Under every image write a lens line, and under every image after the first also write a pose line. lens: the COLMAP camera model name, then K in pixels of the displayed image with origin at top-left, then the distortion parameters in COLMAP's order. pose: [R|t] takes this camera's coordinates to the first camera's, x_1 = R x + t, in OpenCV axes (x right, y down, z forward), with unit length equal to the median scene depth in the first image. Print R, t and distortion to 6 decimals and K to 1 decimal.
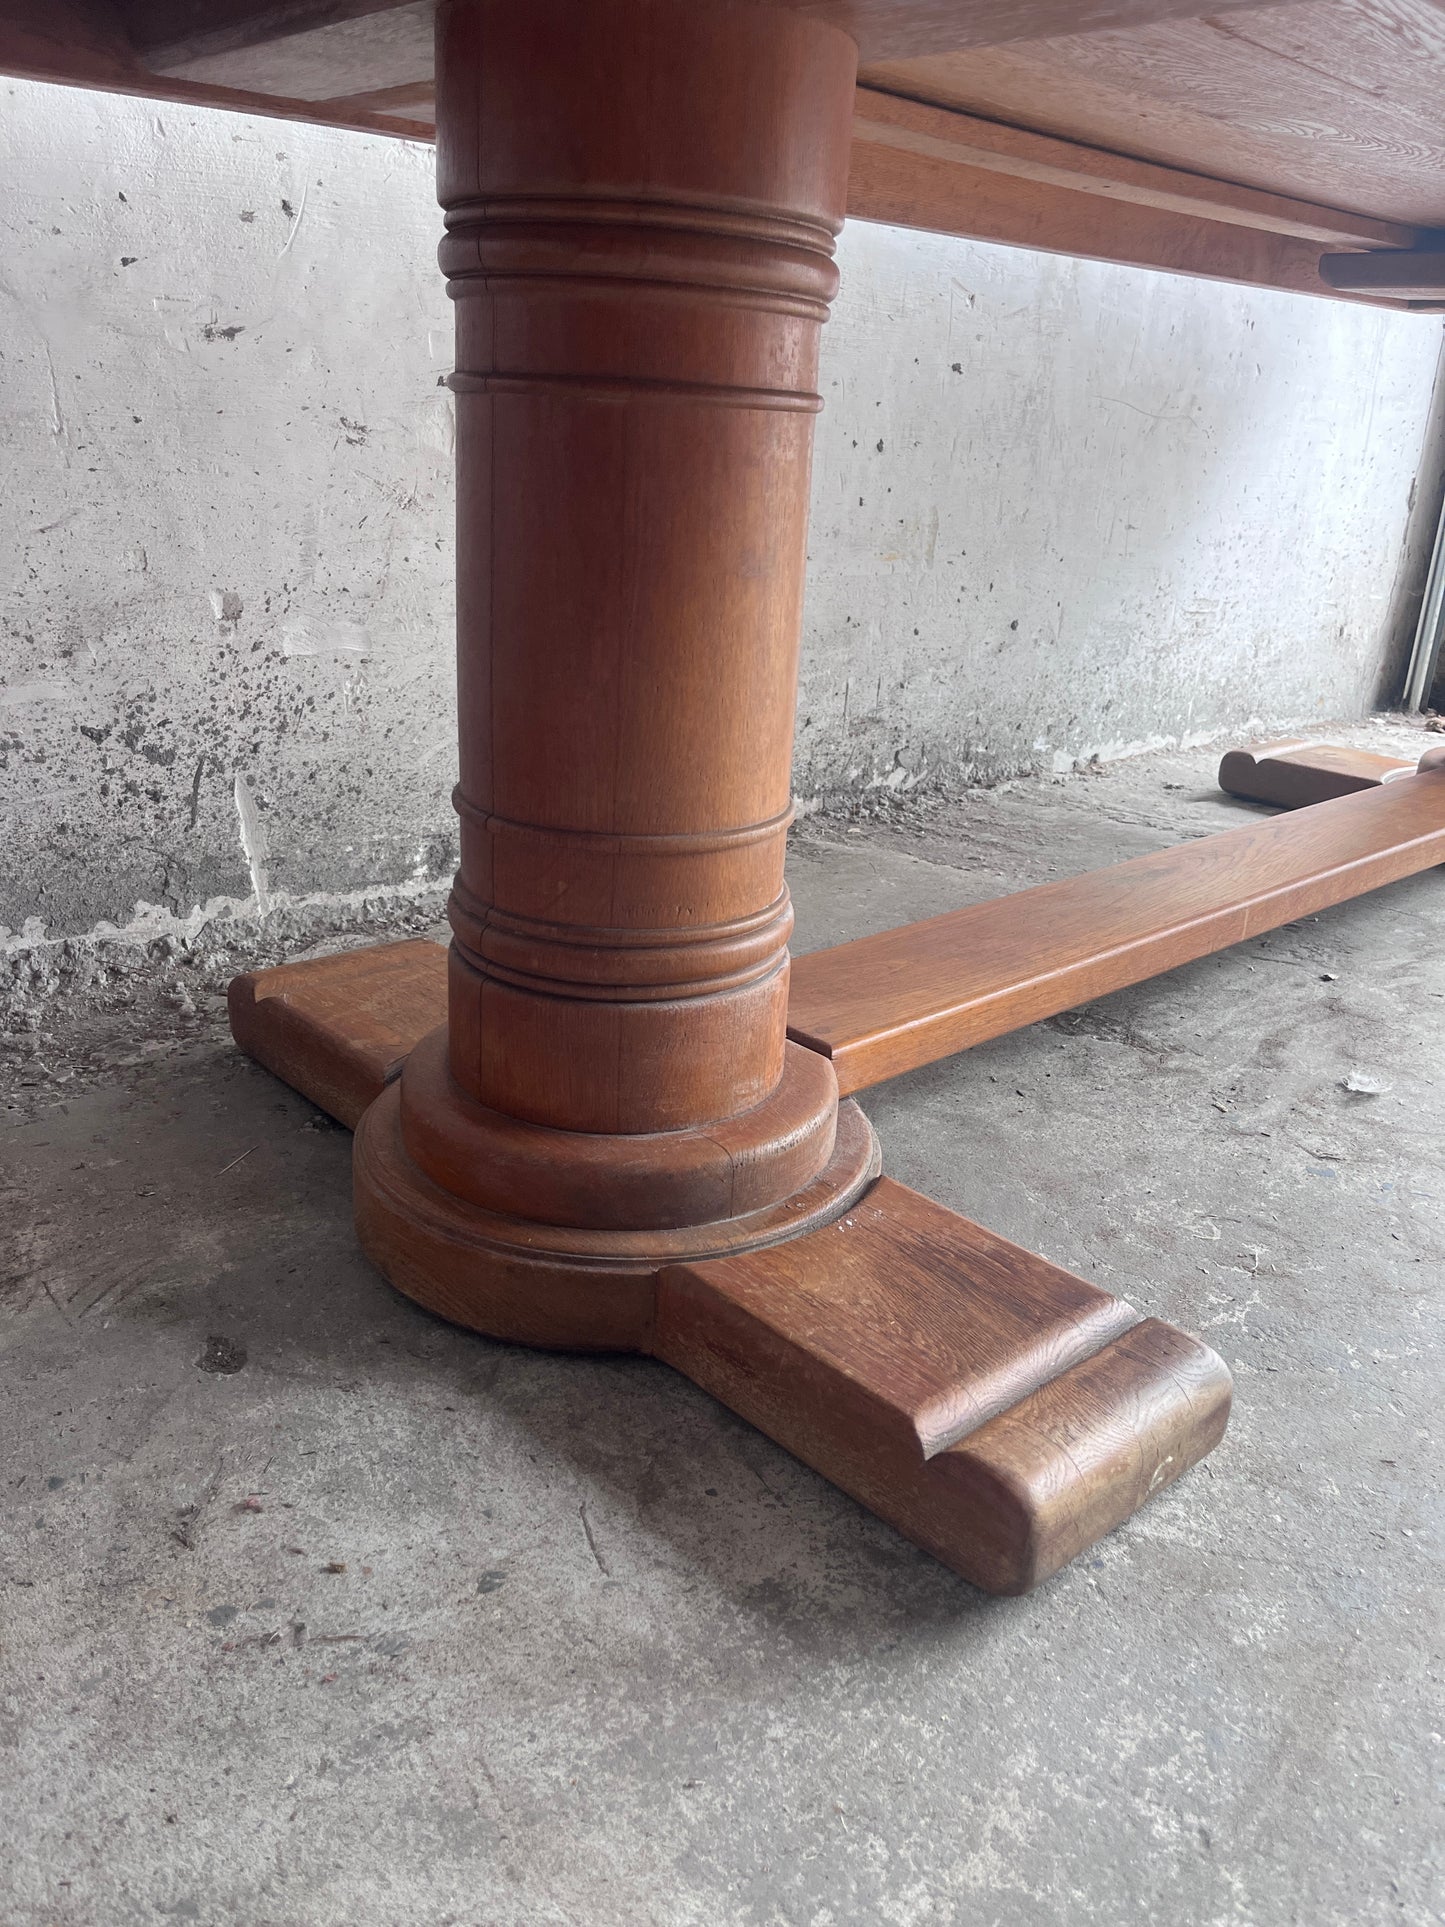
lens RADIAL K [[1473.0, 0, 735.1], [0, 1473.0, 972.0], [0, 0, 1]] dist [0.051190, -0.080386]
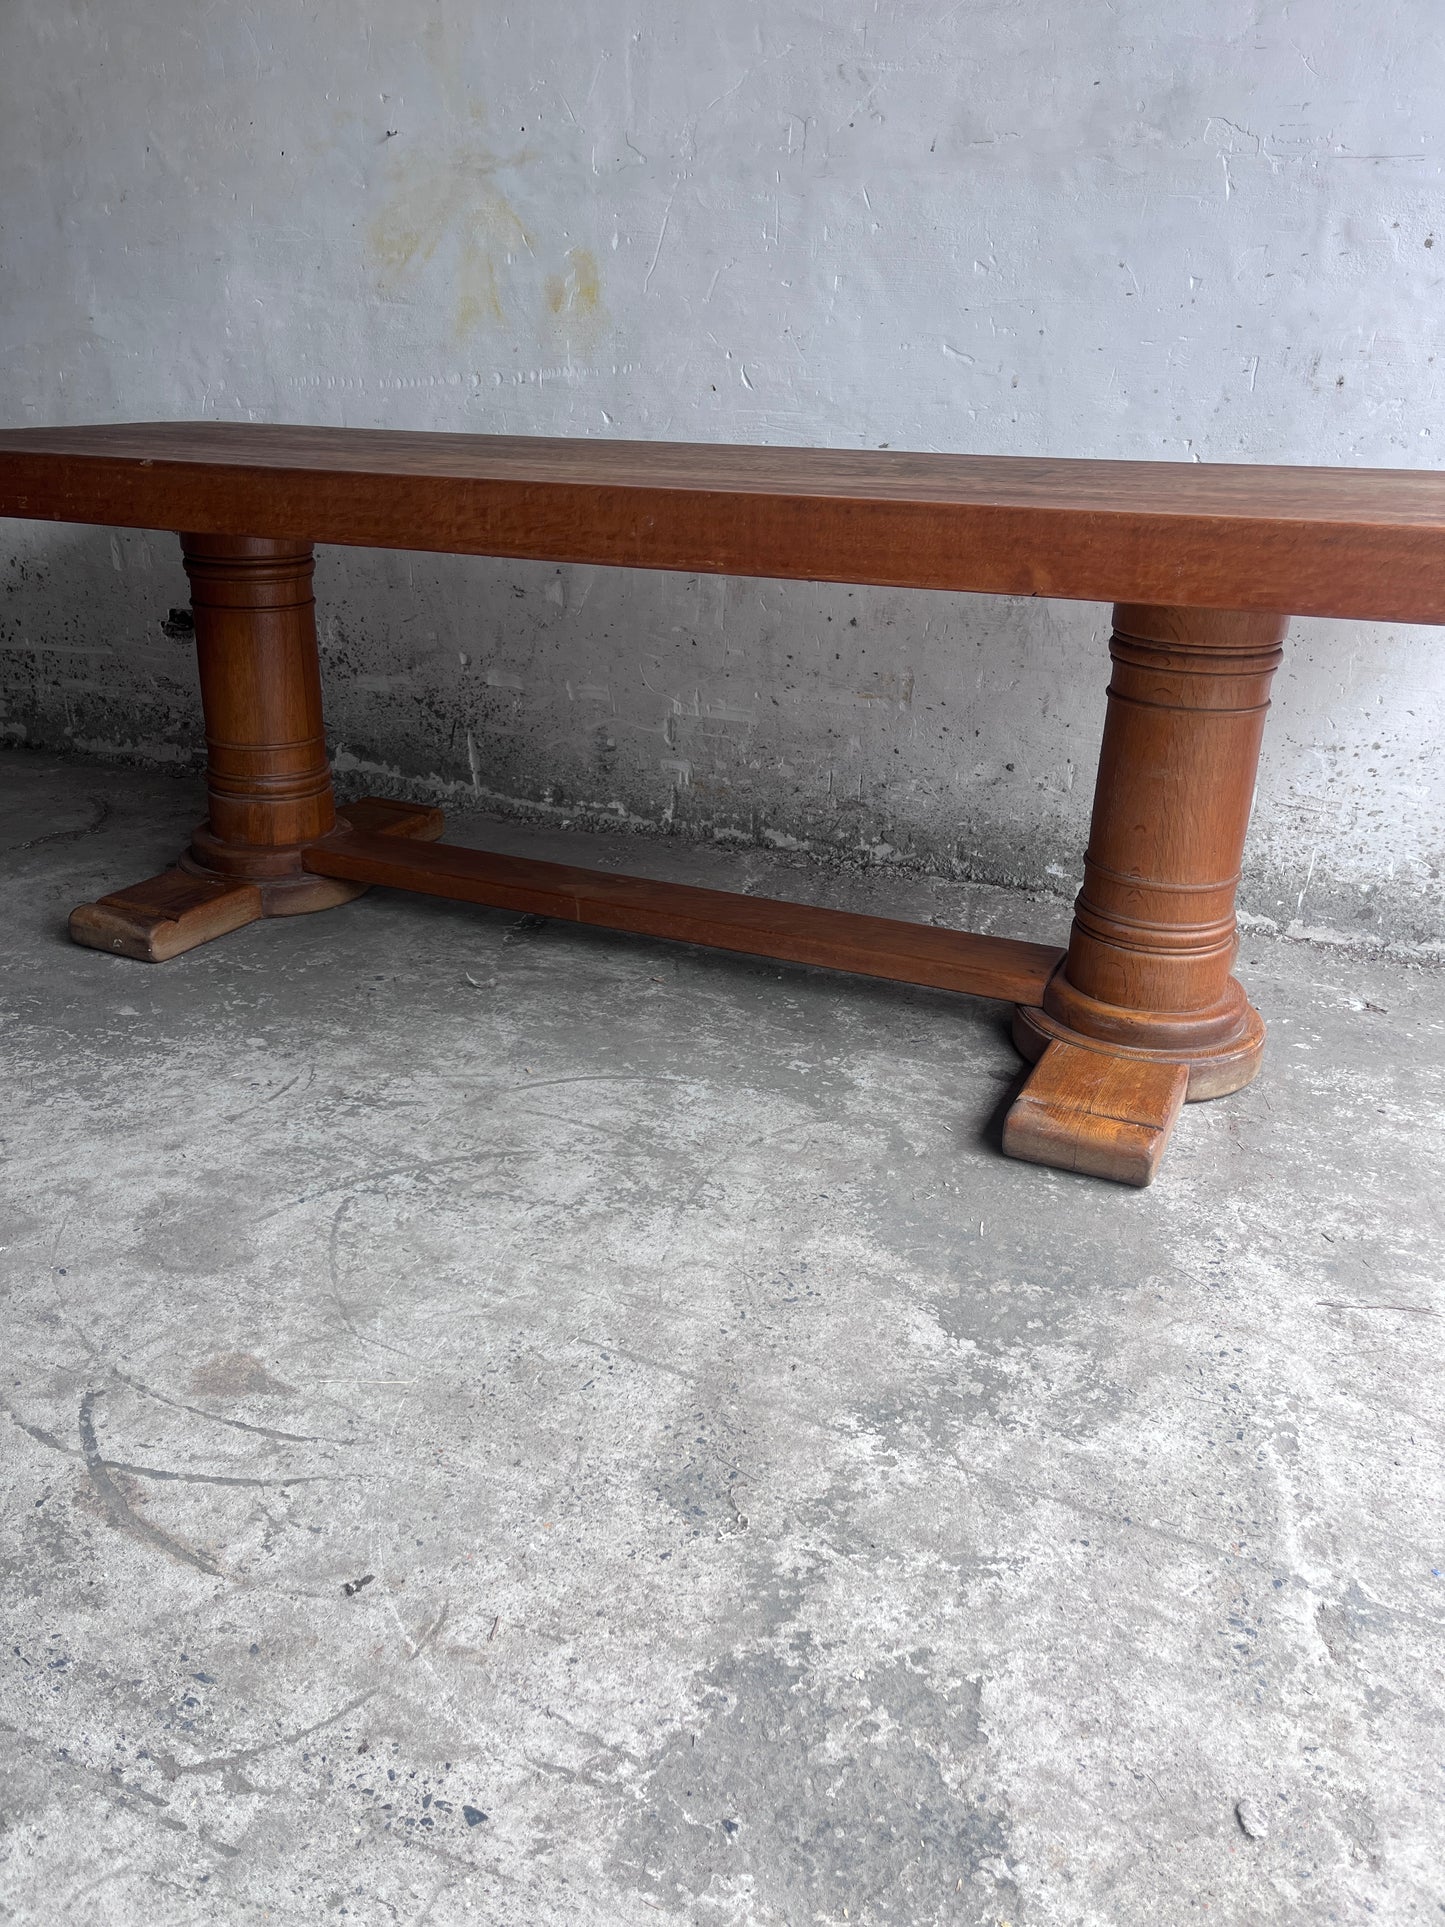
lens RADIAL K [[1473.0, 0, 717.6], [0, 1473.0, 982.8], [0, 0, 1]] dist [0.051190, -0.080386]
pose [[0.380346, 0.320620, -0.867490, 2.190724], [-0.332681, 0.922629, 0.195137, -0.393641], [0.862937, 0.214378, 0.457582, 0.402171]]
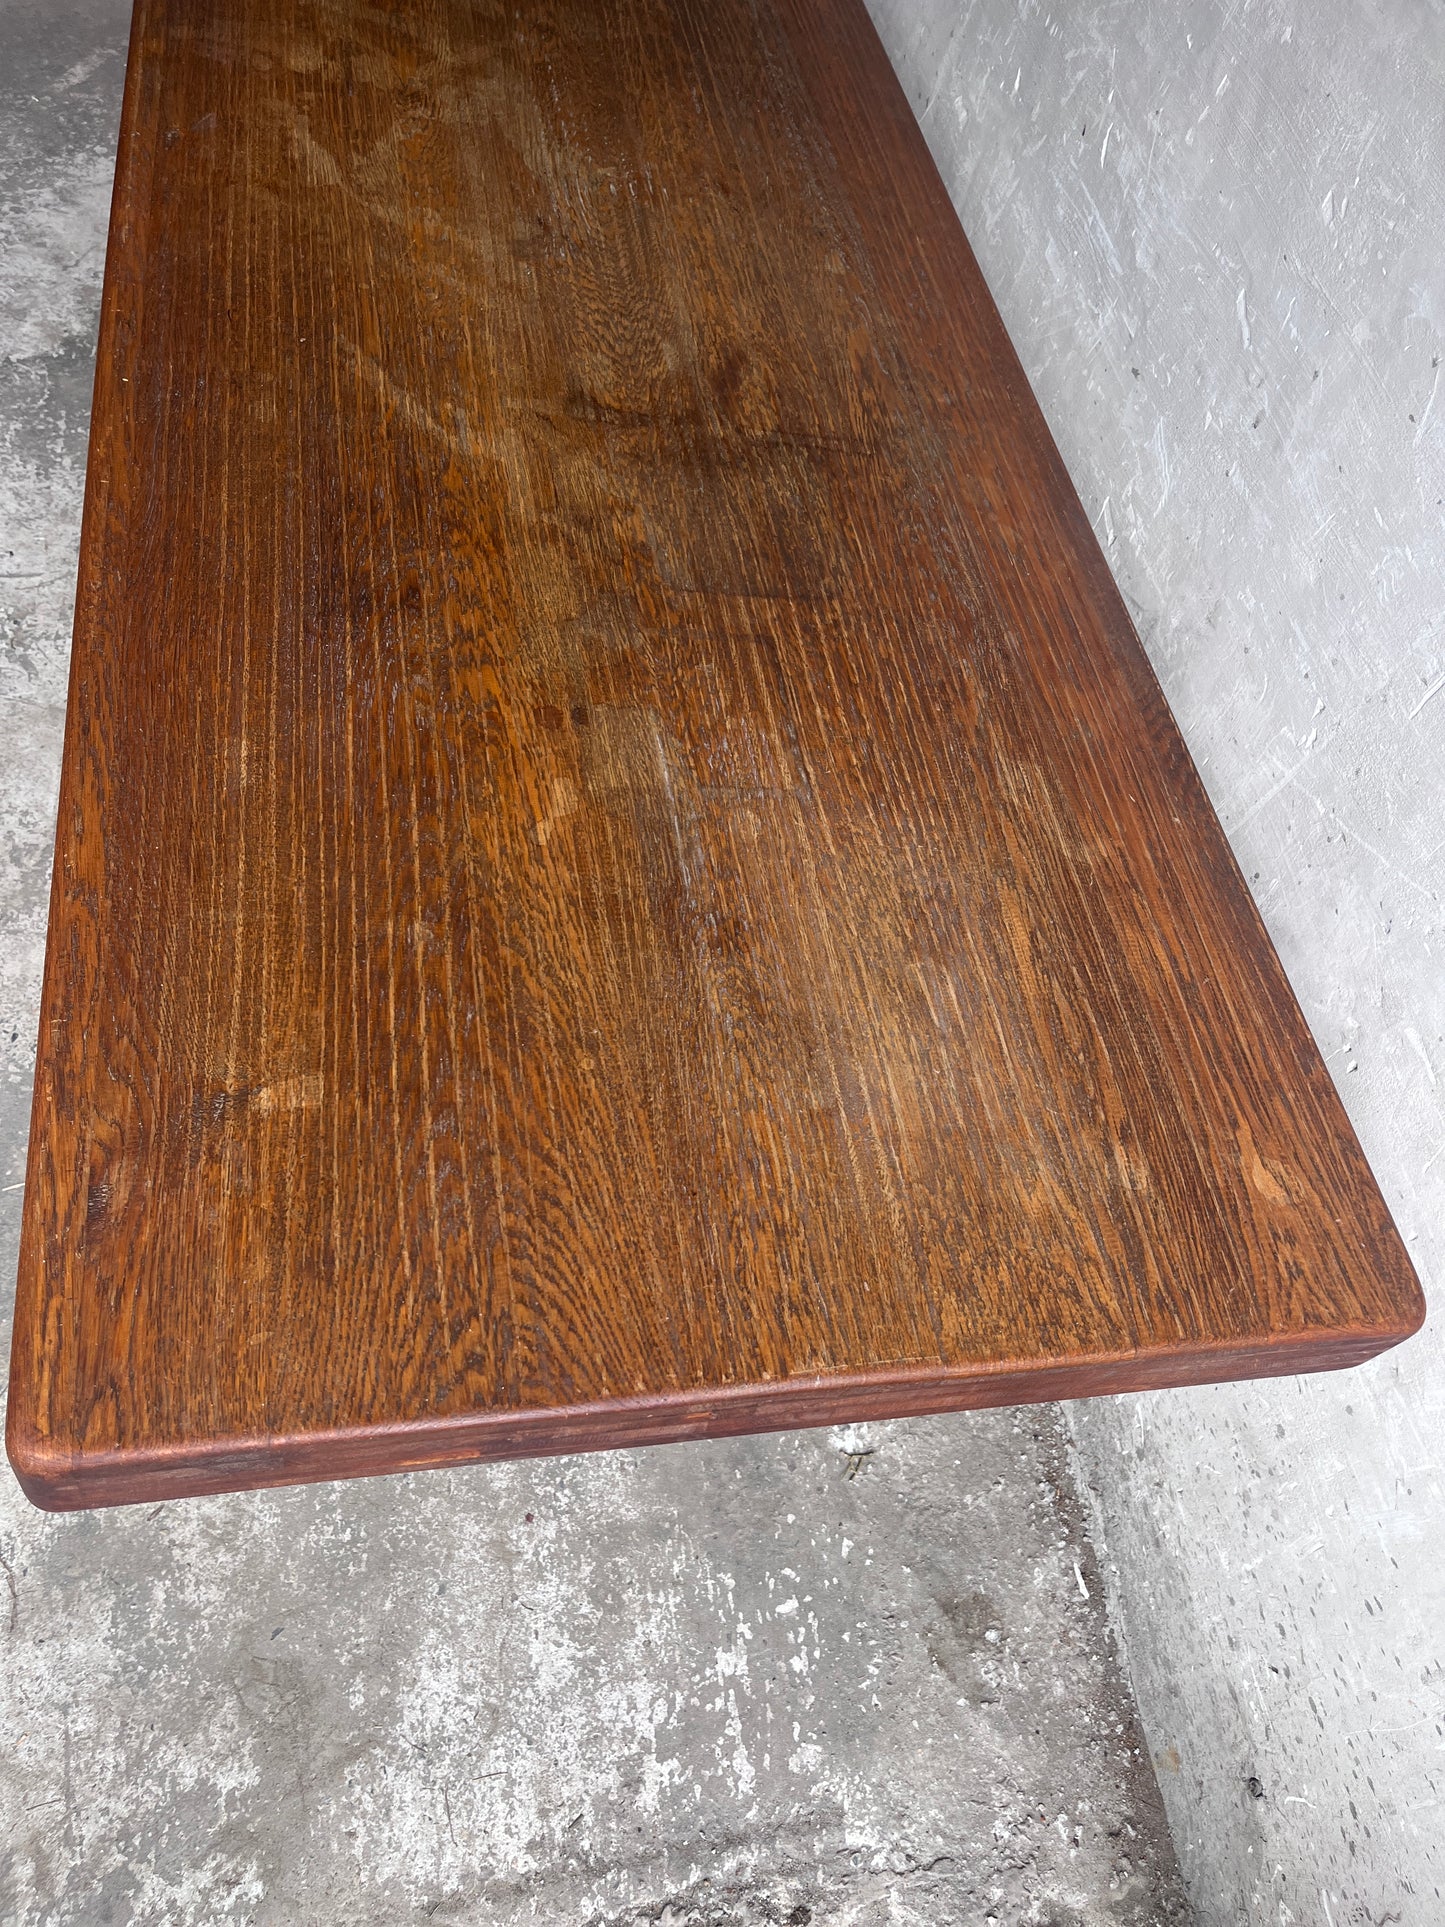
lens RADIAL K [[1473.0, 0, 729.9], [0, 1473.0, 966.9], [0, 0, 1]] dist [0.051190, -0.080386]
pose [[-0.527405, 0.581043, -0.619865, 1.519379], [-0.544642, 0.328741, 0.771554, -1.430017], [0.652081, 0.744525, 0.143081, 1.389834]]
